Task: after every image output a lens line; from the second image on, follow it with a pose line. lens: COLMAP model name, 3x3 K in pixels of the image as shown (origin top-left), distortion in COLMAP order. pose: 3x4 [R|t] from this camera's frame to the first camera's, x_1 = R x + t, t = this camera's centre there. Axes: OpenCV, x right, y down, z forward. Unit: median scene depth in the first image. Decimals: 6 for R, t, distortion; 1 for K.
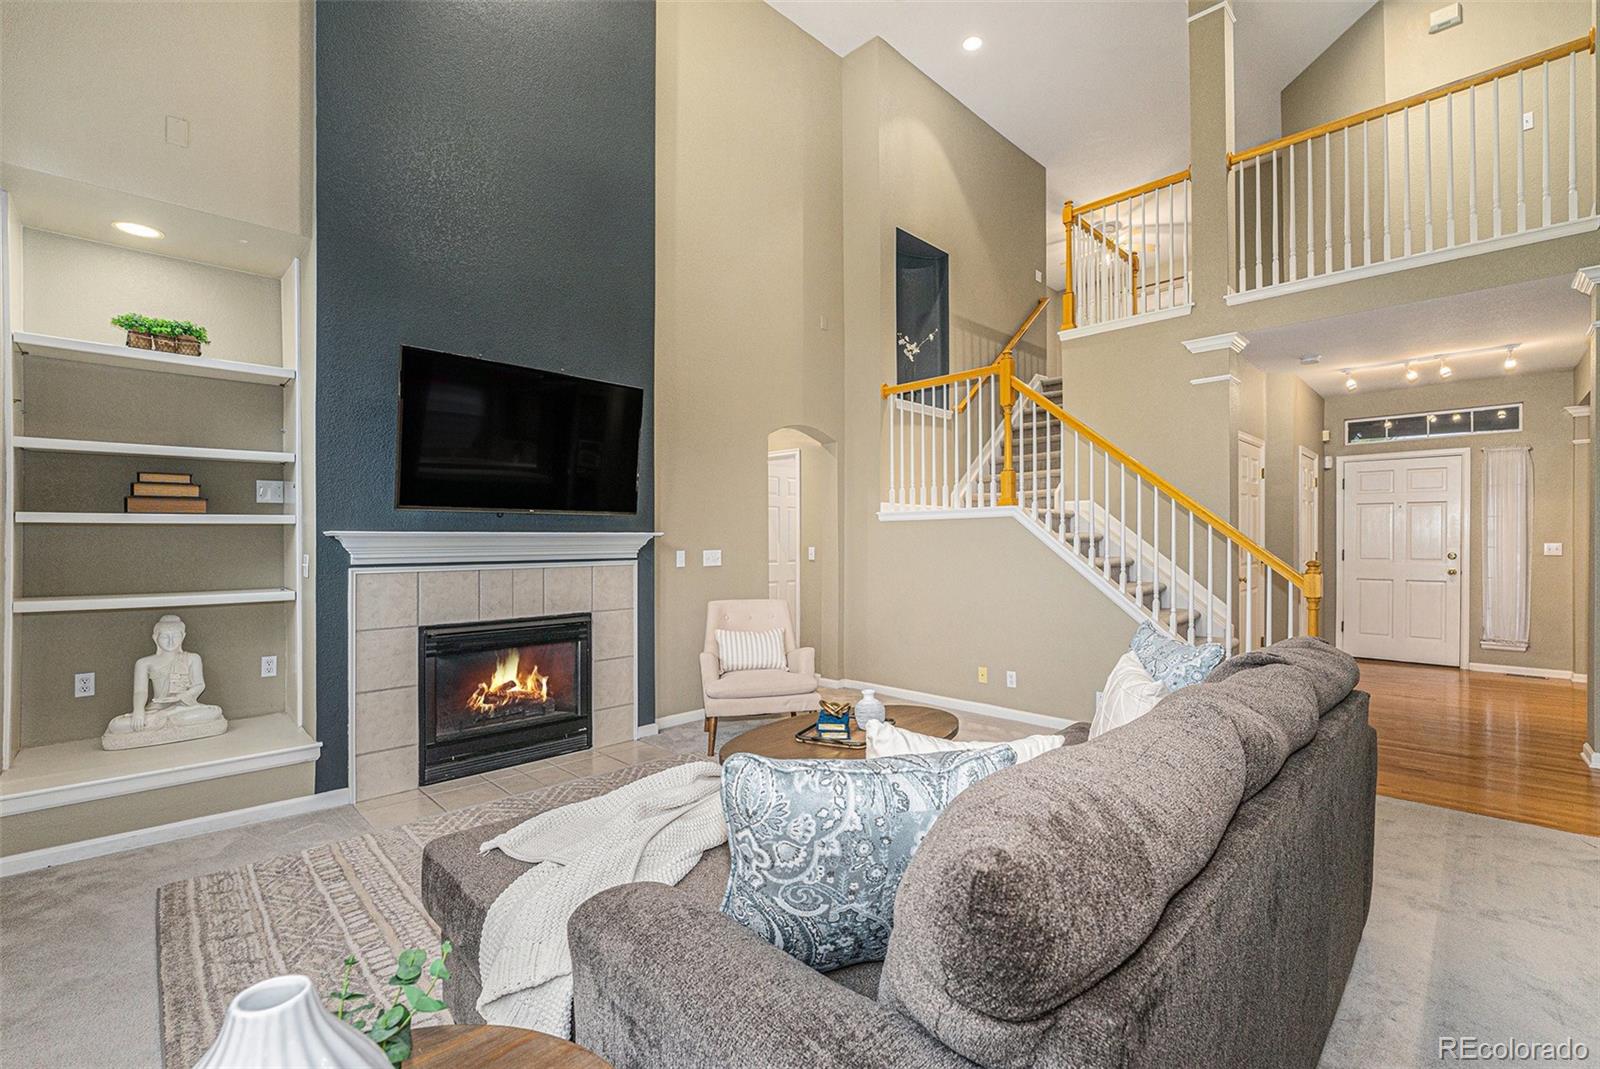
lens RADIAL K [[686.8, 0, 800.0], [0, 686.8, 534.5], [0, 0, 1]] dist [-0.007792, -0.000364]
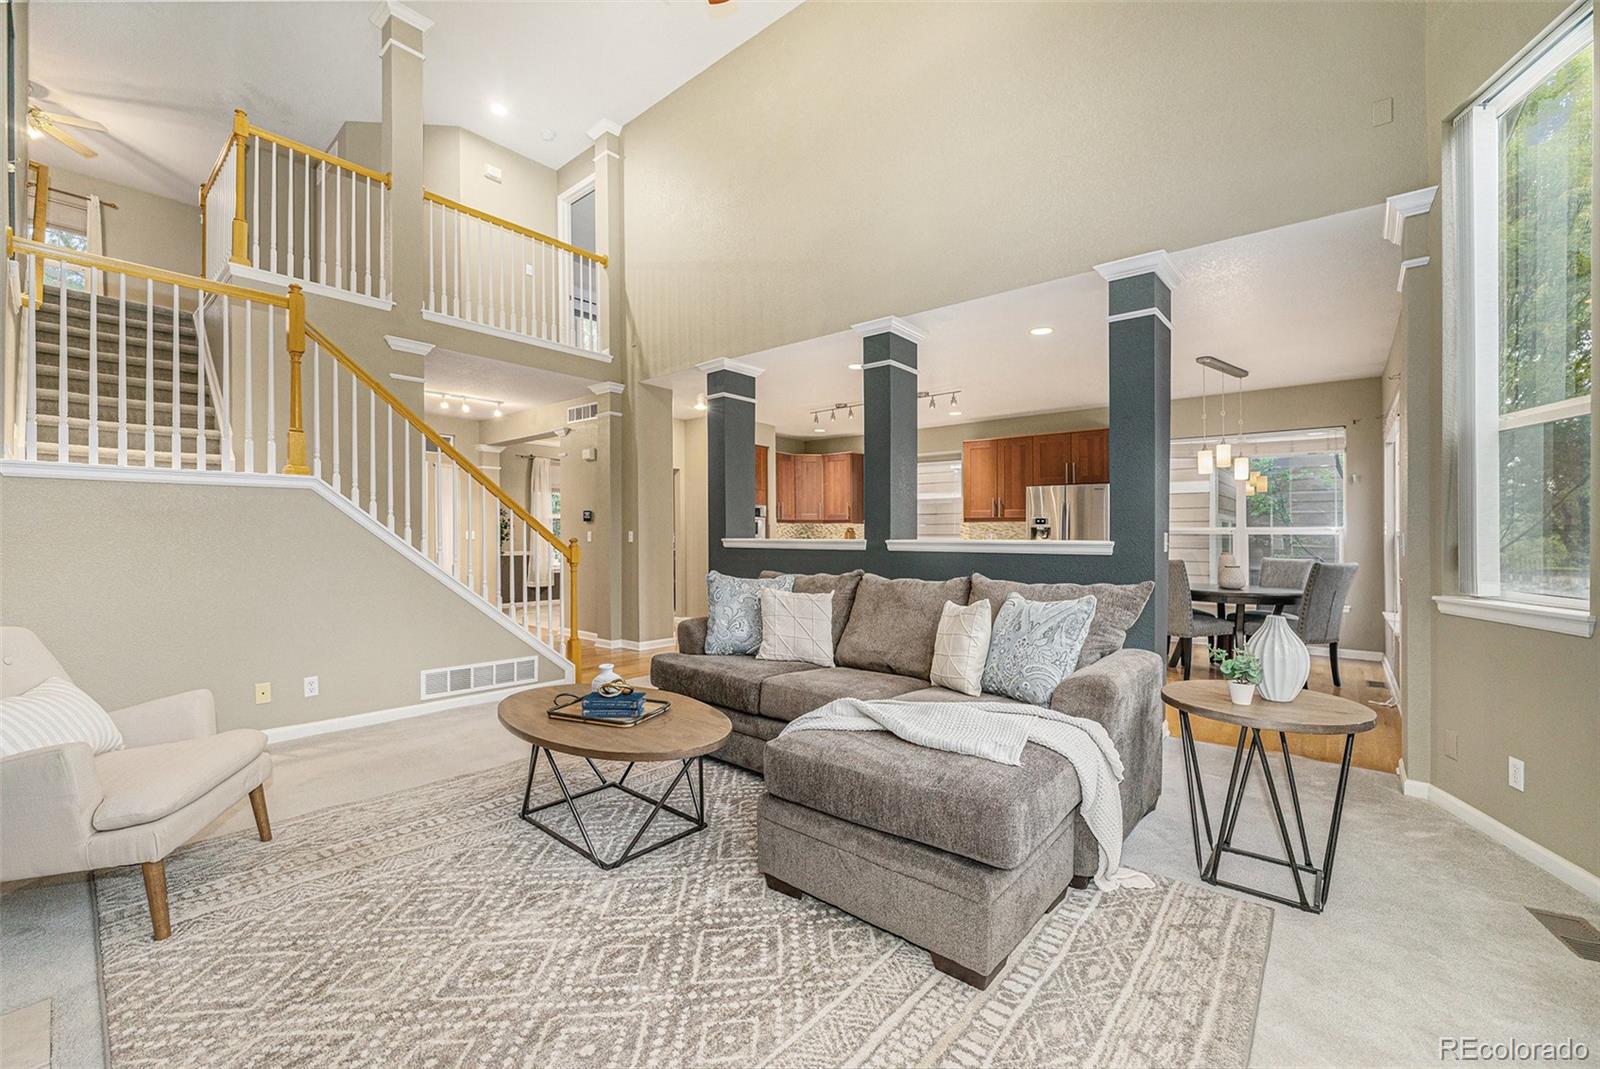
lens RADIAL K [[643.8, 0, 800.0], [0, 643.8, 534.5], [0, 0, 1]] dist [-0.000741, -0.000036]
pose [[-0.091168, 0.003862, 0.995828, -0.586414], [-0.005308, 0.999976, -0.004364, 0.032885], [-0.995821, -0.005684, -0.091146, 0.552699]]
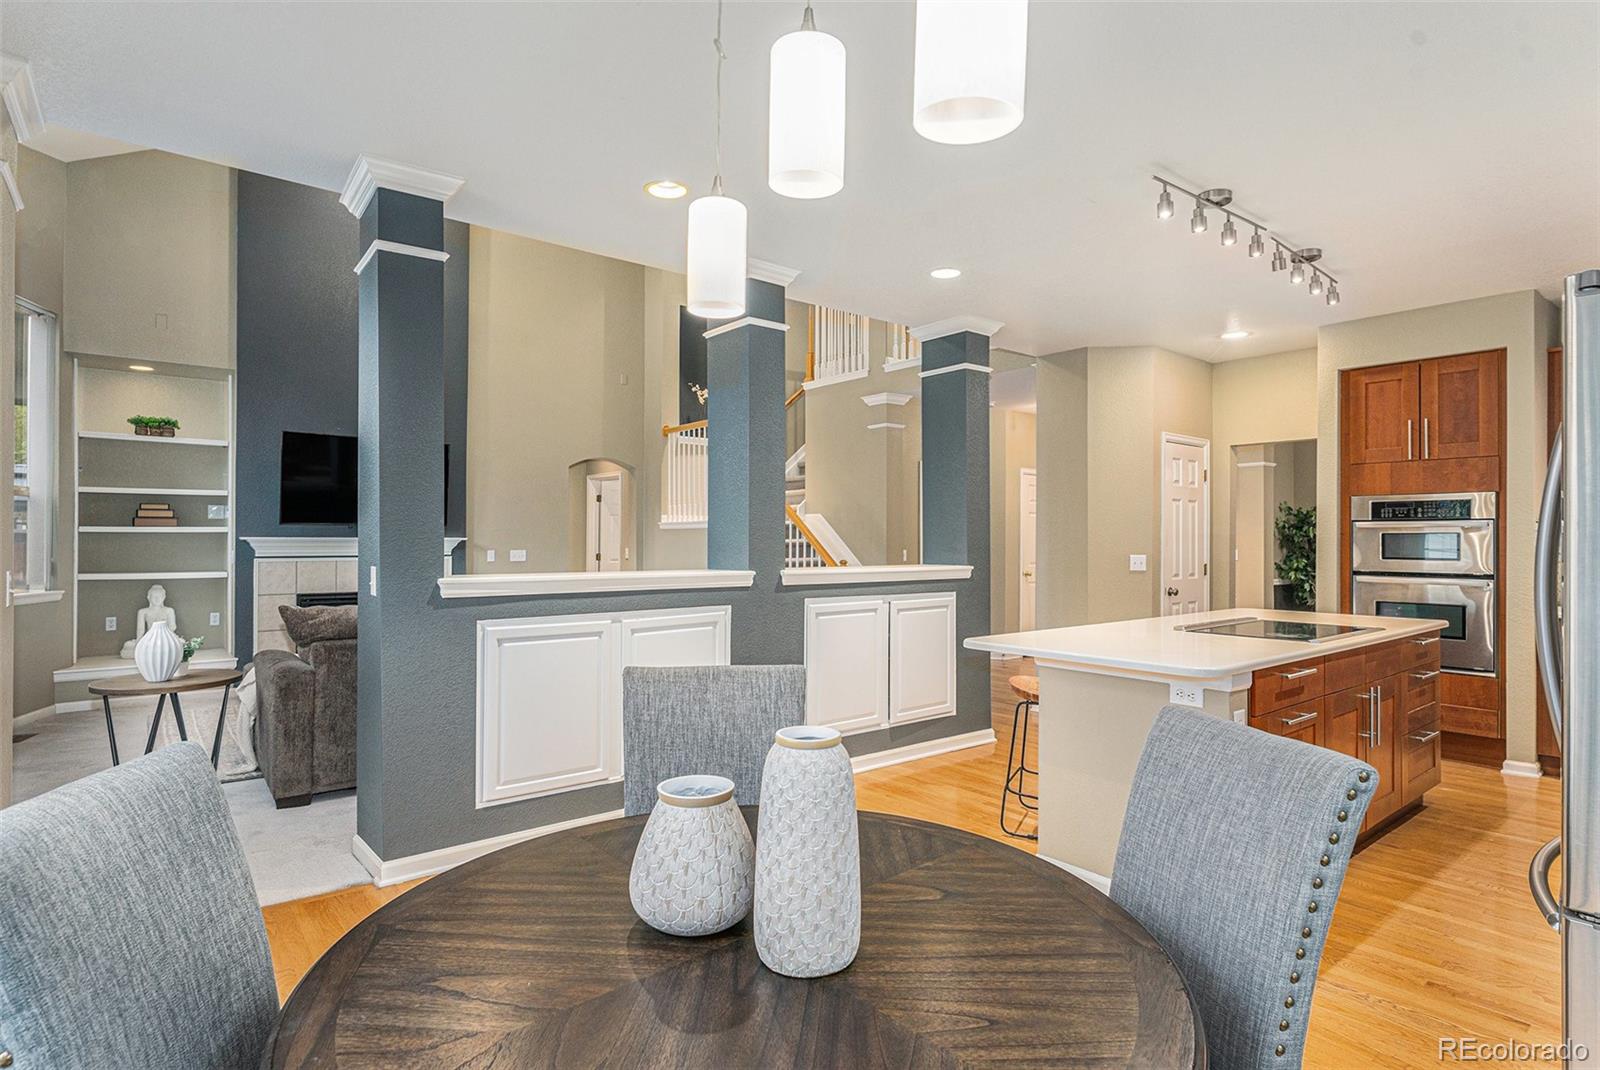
lens RADIAL K [[821.9, 0, 800.0], [0, 821.9, 535.0], [0, 0, 1]] dist [0.001585, 0.000935]
pose [[0.995889, 0.004201, -0.090481, 0.896490], [-0.004472, 0.999986, -0.002790, -0.010245], [0.090468, 0.003183, 0.995894, -0.939978]]
